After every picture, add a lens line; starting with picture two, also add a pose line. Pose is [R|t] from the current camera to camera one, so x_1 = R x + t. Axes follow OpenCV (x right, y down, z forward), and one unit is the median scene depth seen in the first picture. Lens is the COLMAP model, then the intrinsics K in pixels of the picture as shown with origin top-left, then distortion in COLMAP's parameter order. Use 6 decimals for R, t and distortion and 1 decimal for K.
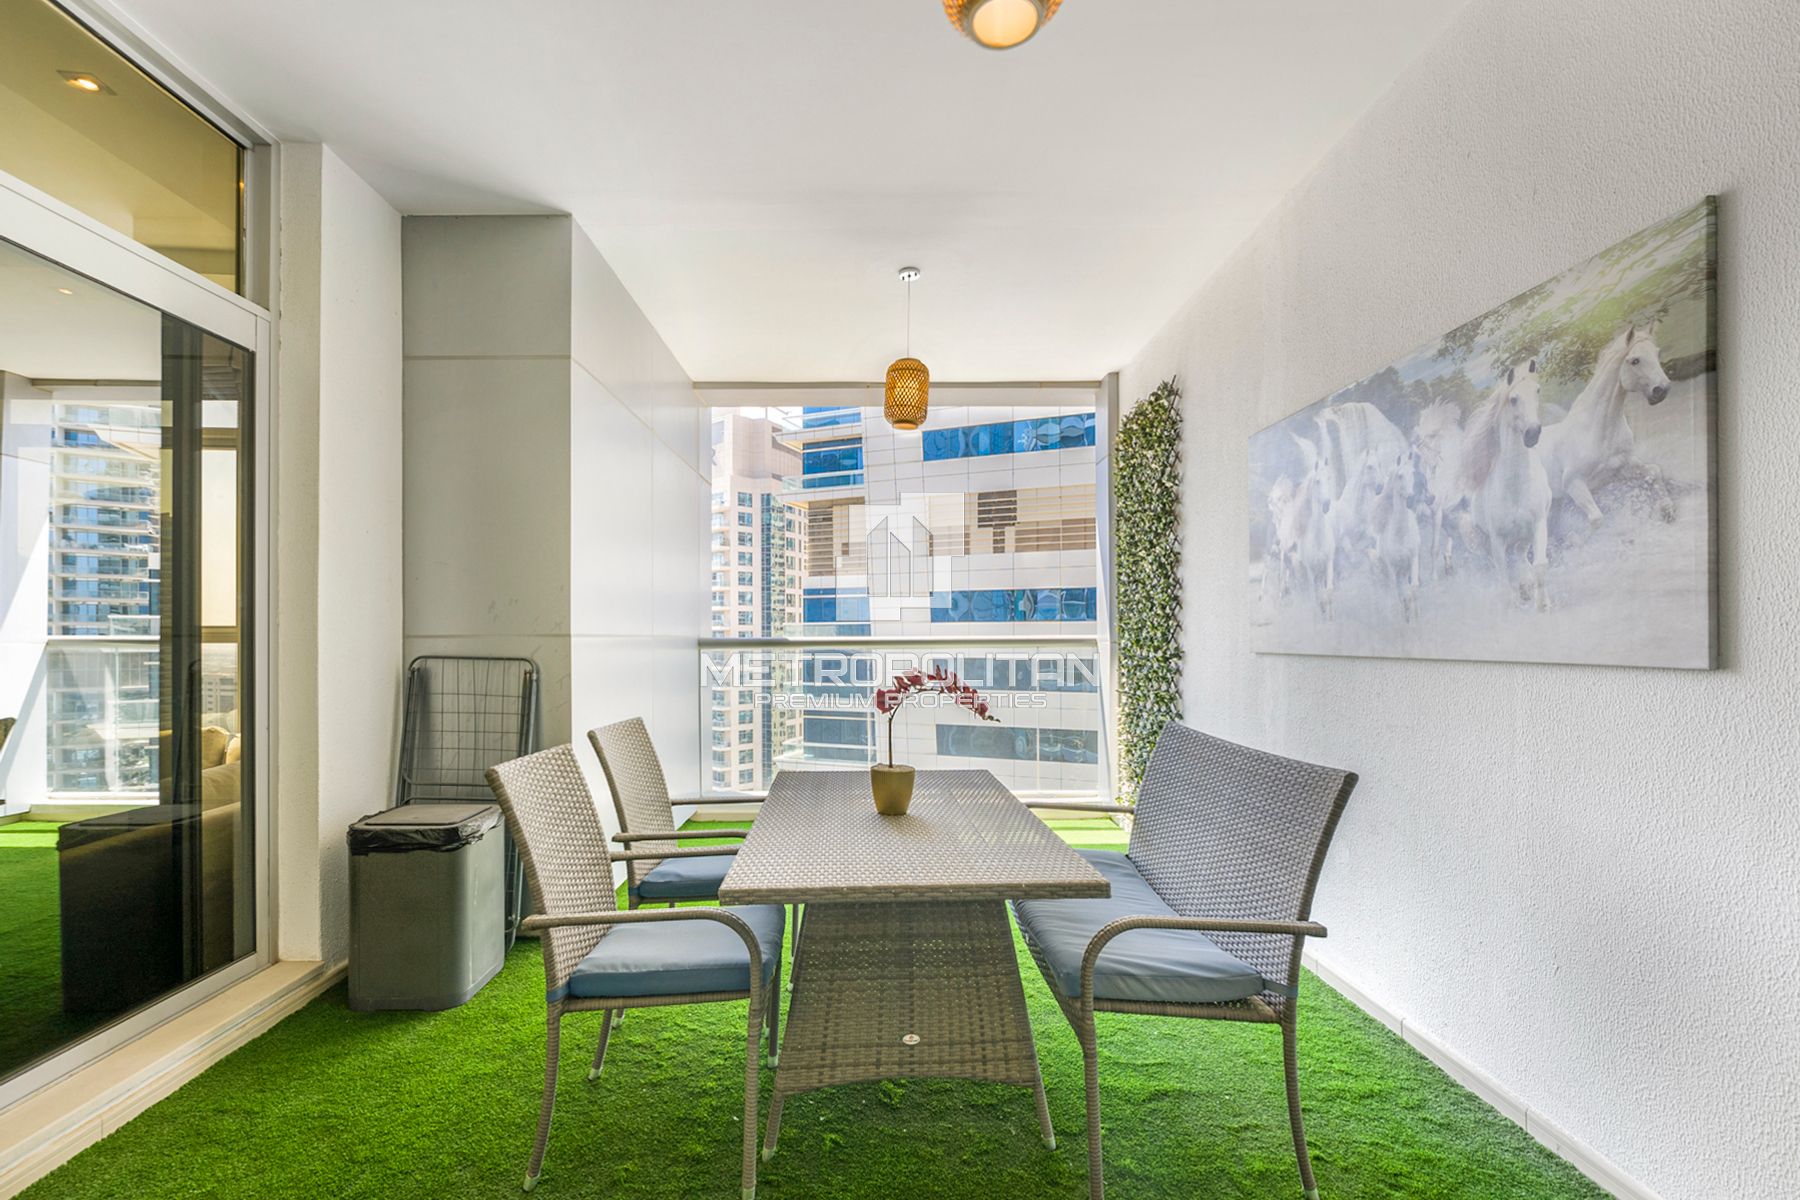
lens RADIAL K [[766.6, 0, 906.6], [0, 766.6, 635.4], [0, 0, 1]] dist [-0.000732, 0.000986]
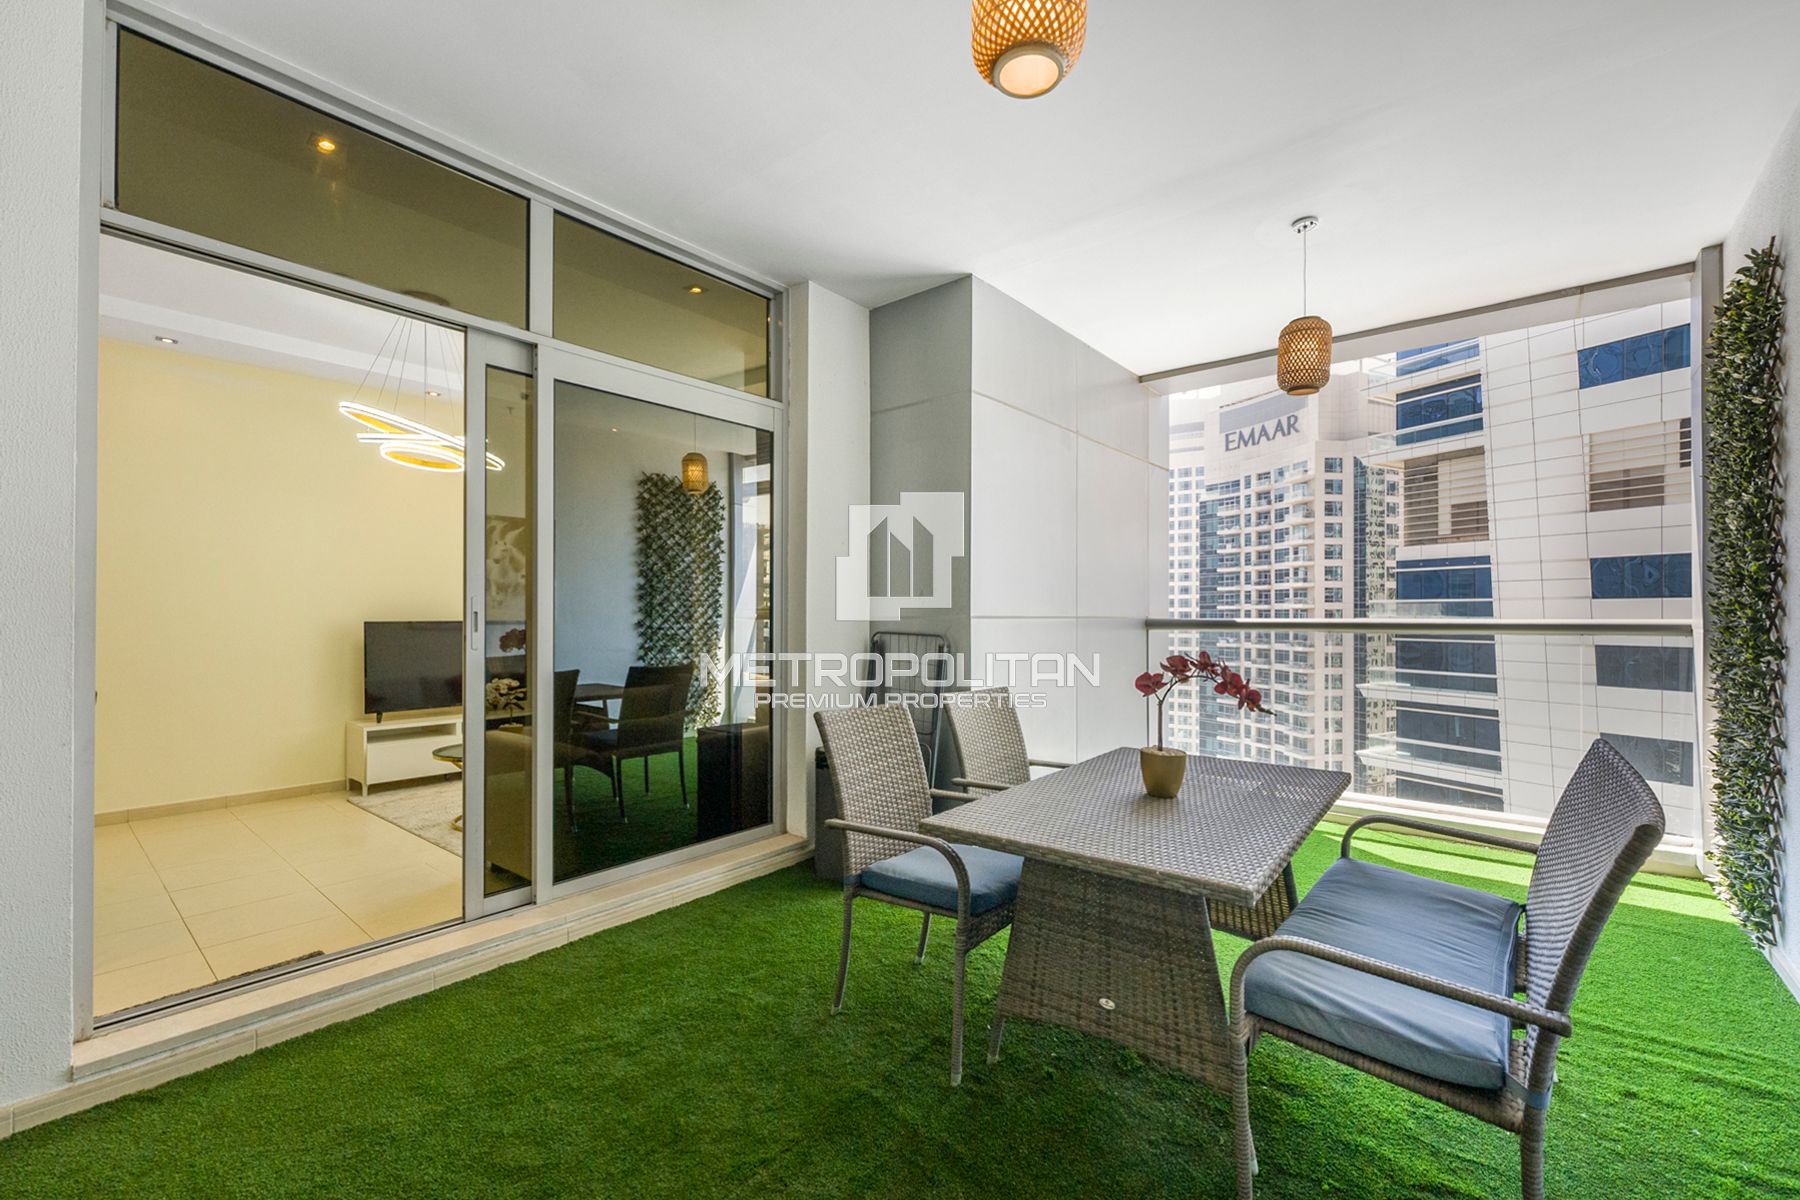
lens RADIAL K [[766.6, 0, 939.5], [0, 766.6, 609.9], [0, 0, 1]] dist [-0.000732, 0.000986]
pose [[0.773516, 0.002462, -0.633772, 0.217861], [-0.005456, 0.999981, -0.002774, -0.005345], [0.633753, 0.005604, 0.773515, 0.014462]]
